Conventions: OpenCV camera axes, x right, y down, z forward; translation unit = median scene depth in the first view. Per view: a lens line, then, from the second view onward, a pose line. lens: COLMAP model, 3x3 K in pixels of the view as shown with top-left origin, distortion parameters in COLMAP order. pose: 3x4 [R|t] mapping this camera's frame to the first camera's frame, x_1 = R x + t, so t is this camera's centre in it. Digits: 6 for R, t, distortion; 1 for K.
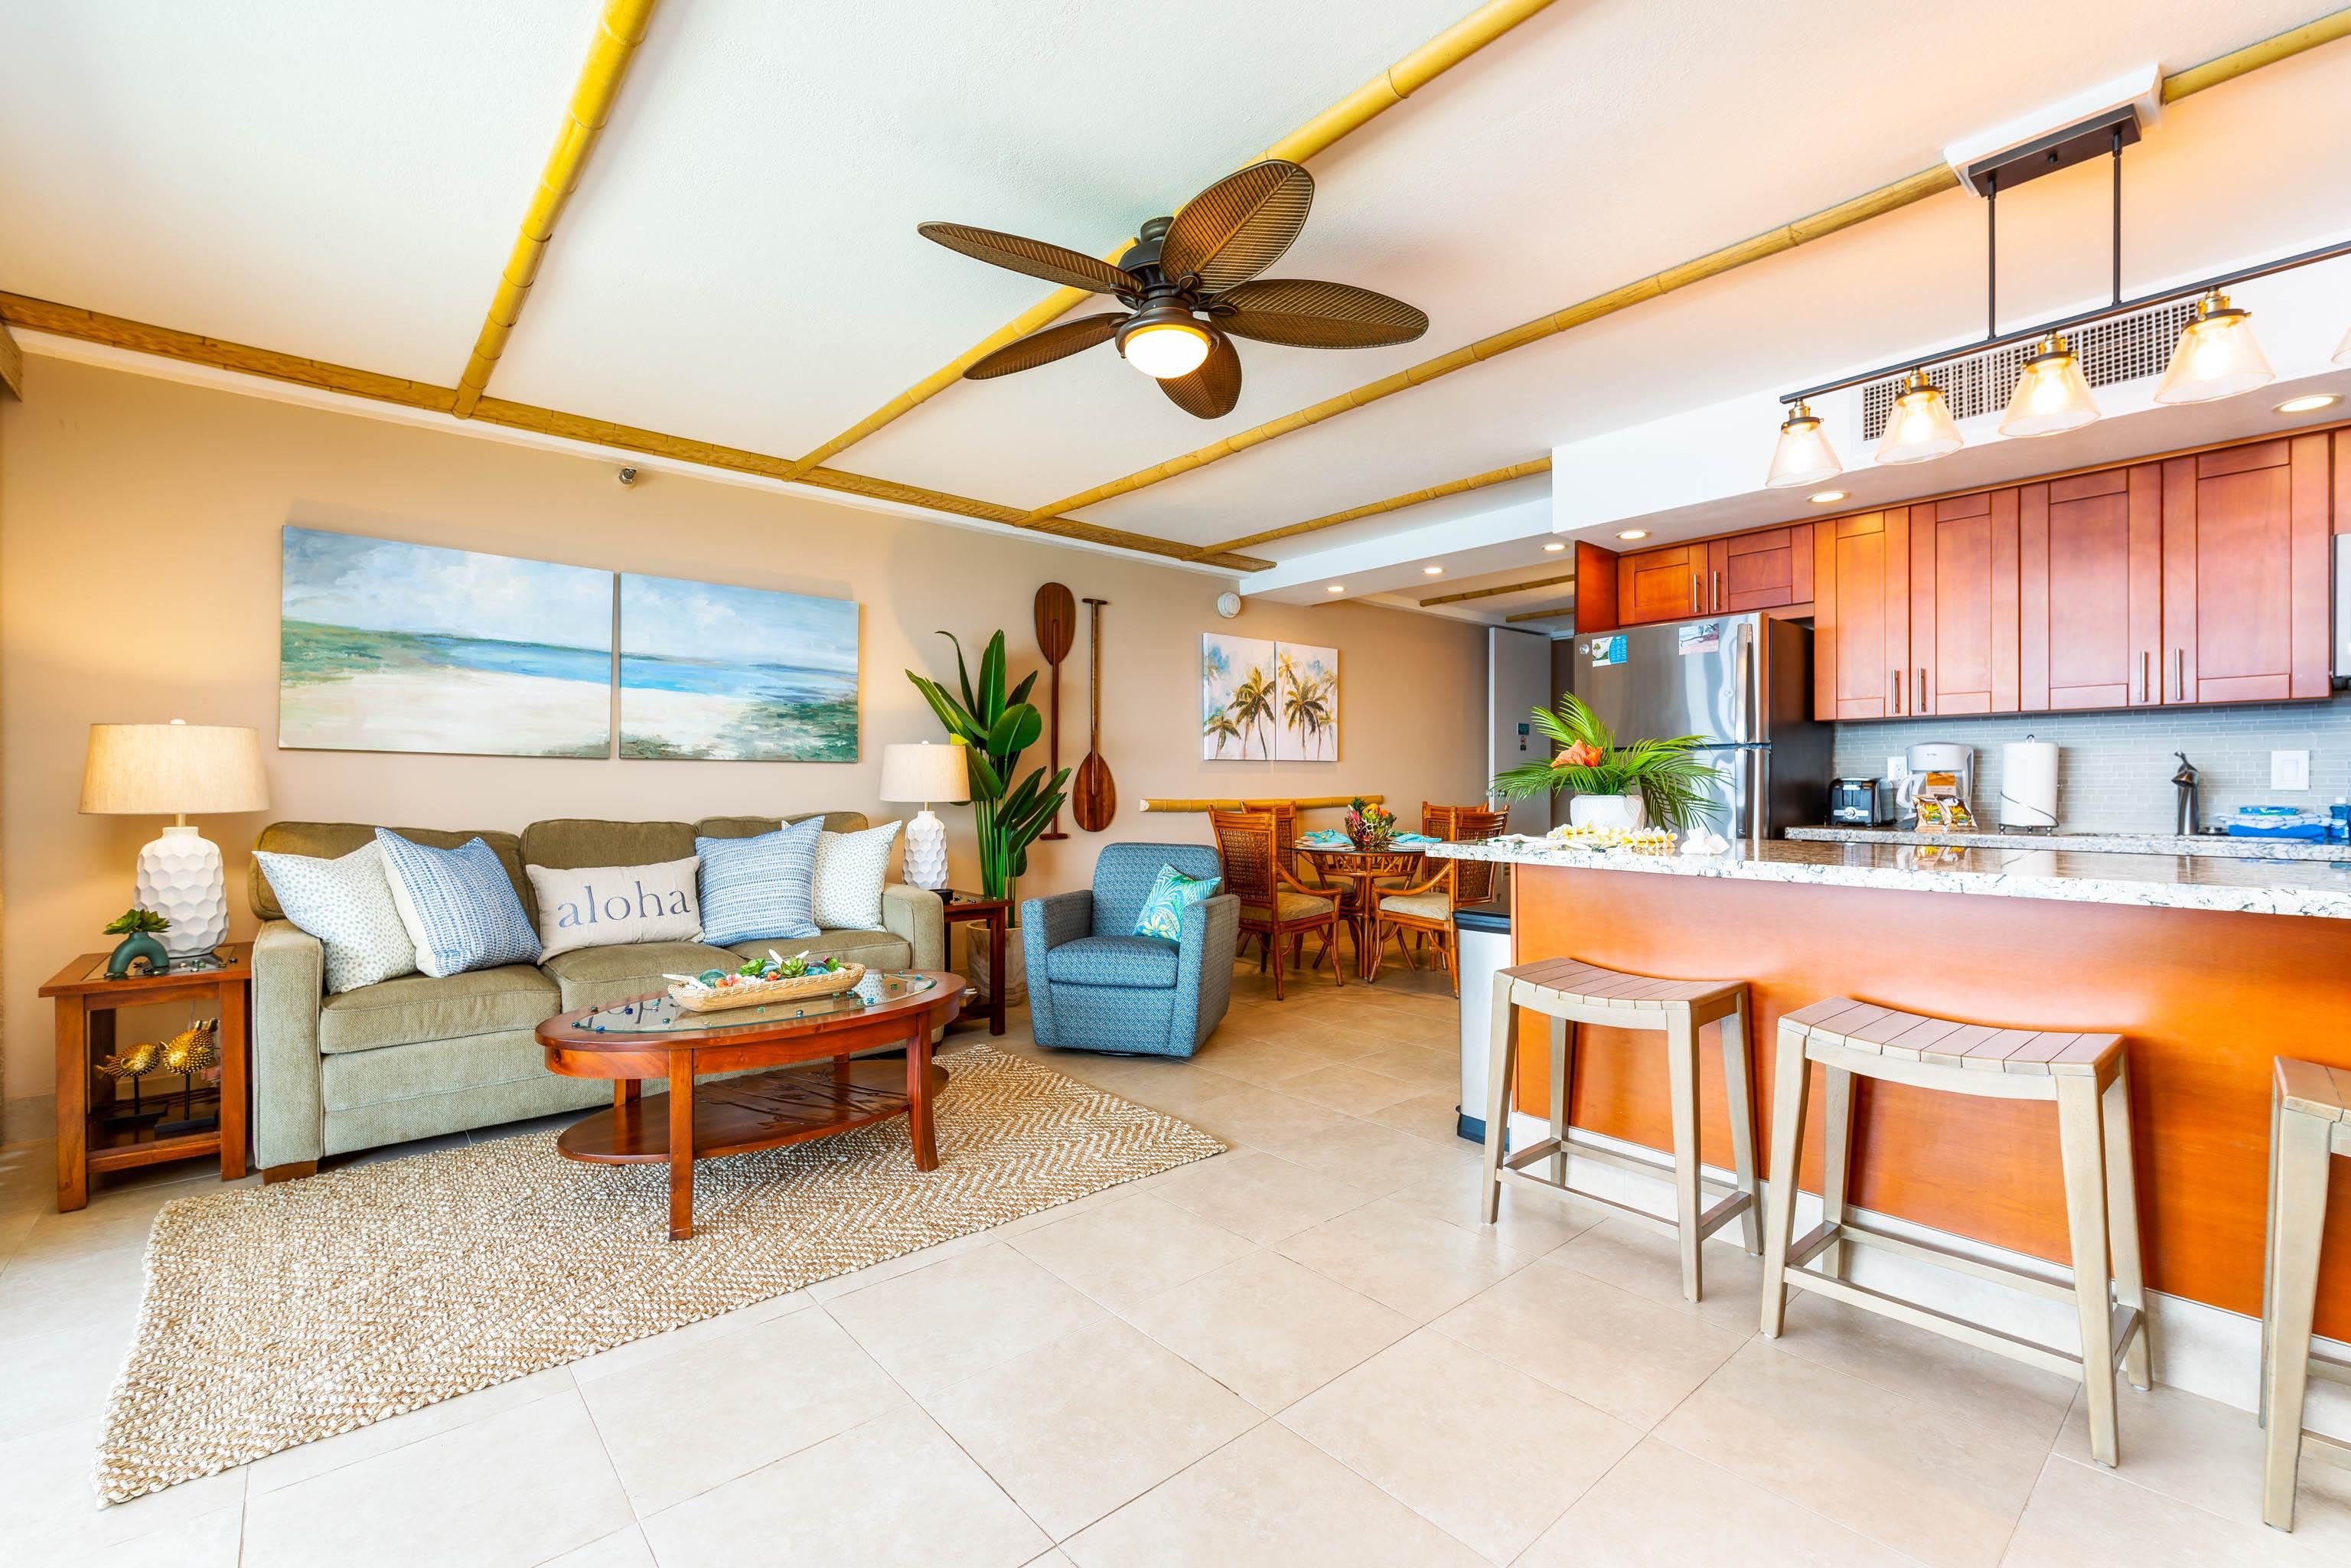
lens RADIAL K [[1006.9, 0, 1168.2], [0, 1006.9, 789.1], [0, 0, 1]] dist [0.003166, 0.000189]
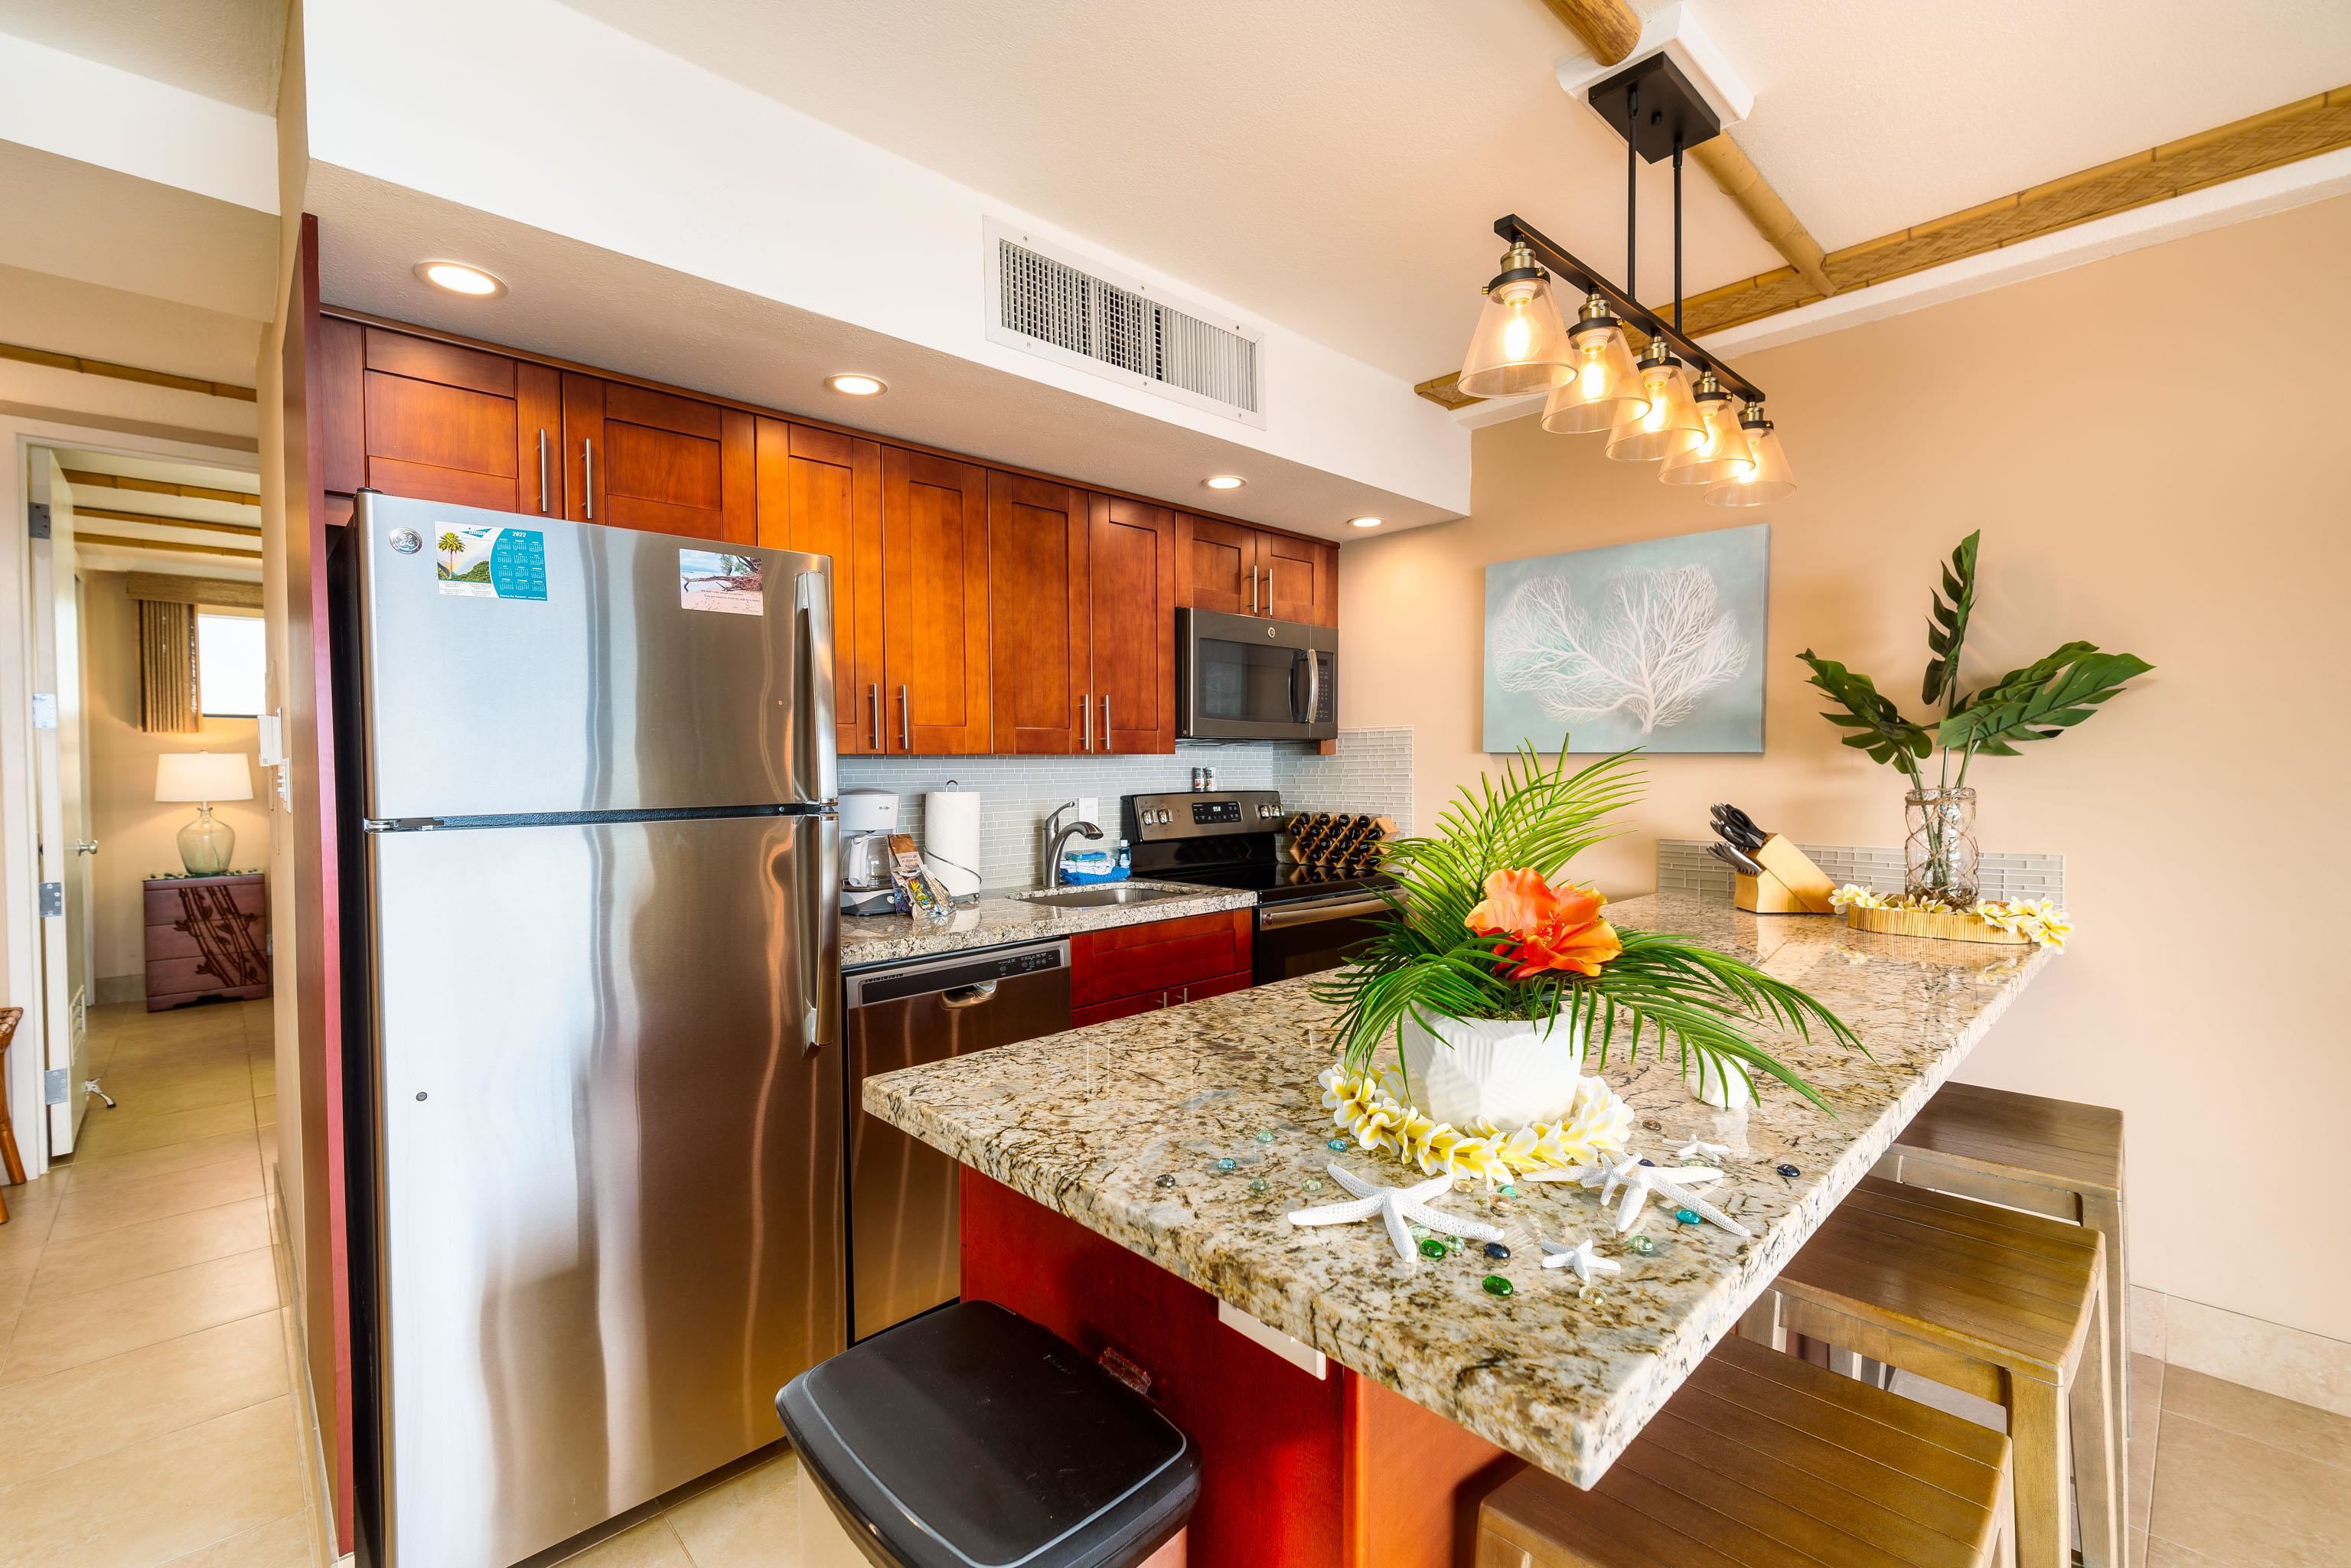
lens RADIAL K [[1006.9, 0, 1169.0], [0, 1006.9, 785.1], [0, 0, 1]] dist [0.003166, 0.000189]
pose [[-0.054717, -0.021827, 0.998263, 0.040078], [0.009529, 0.999704, 0.022381, -0.059224], [-0.998456, 0.010737, -0.054493, 0.776809]]
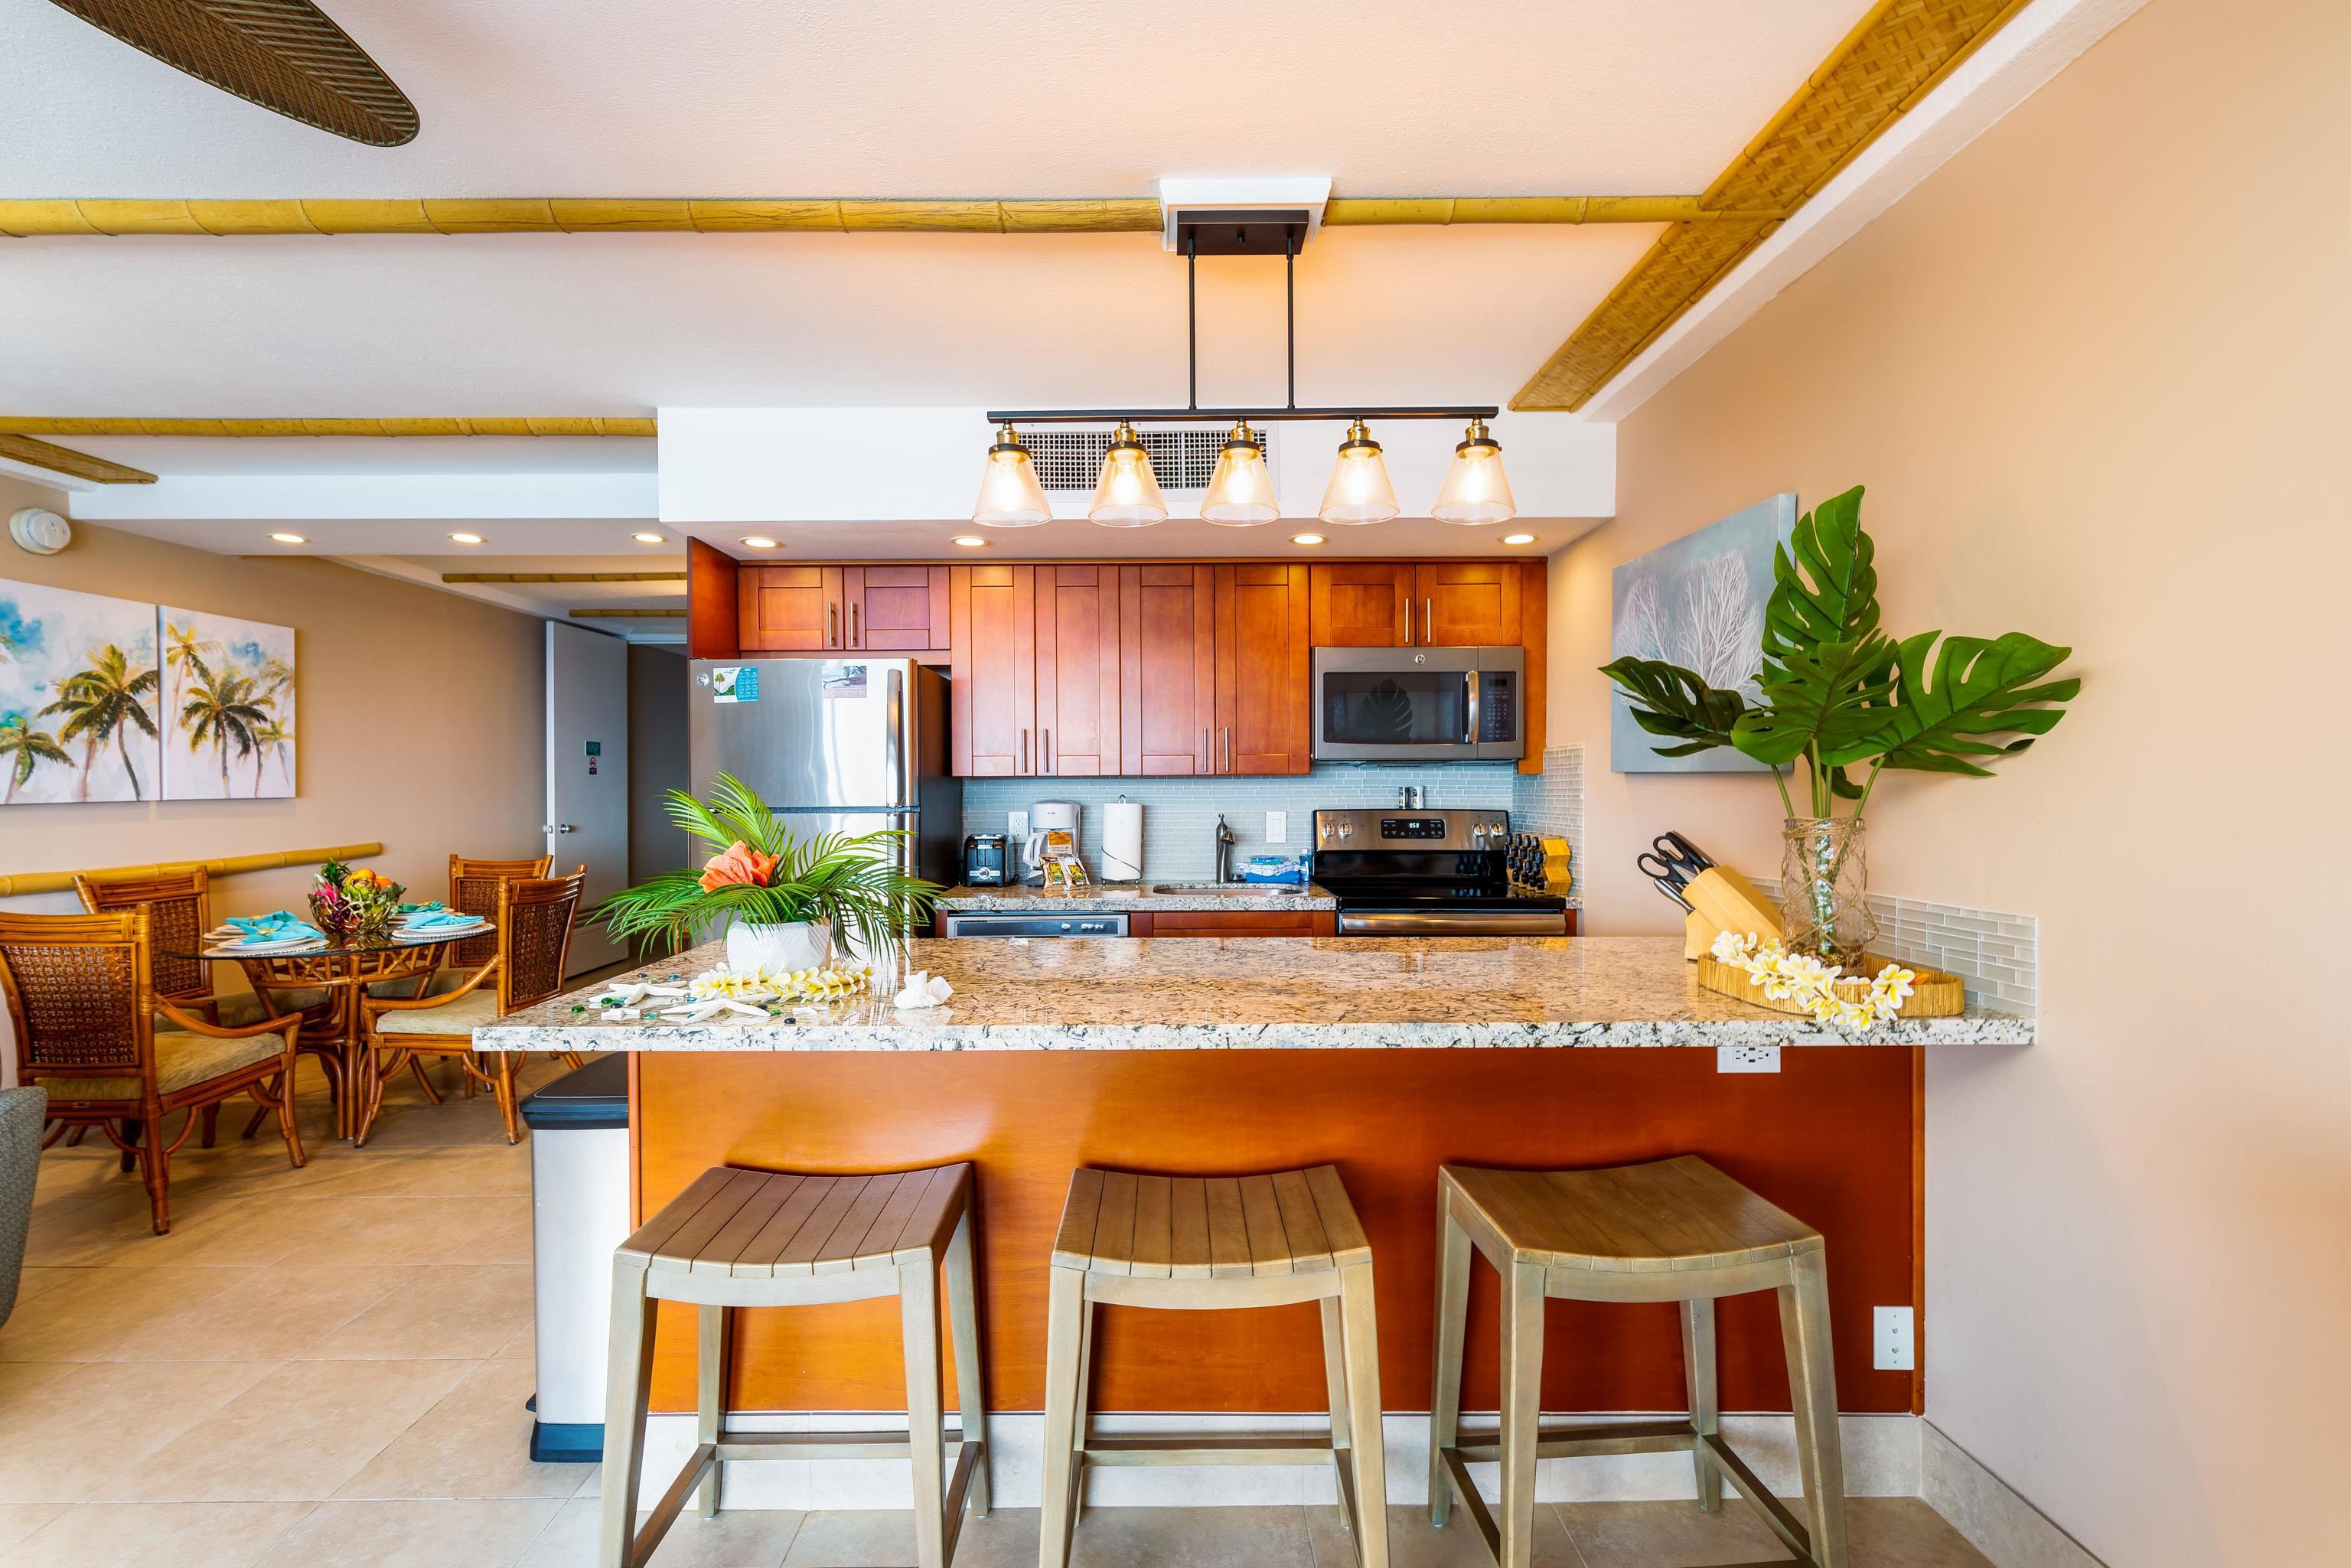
lens RADIAL K [[1006.9, 0, 1169.1], [0, 1006.9, 786.7], [0, 0, 1]] dist [0.003166, 0.000189]
pose [[0.643170, -0.005889, 0.765701, 0.052257], [0.006956, 0.999974, 0.001848, -0.057337], [-0.765692, 0.004137, 0.643194, 0.236813]]
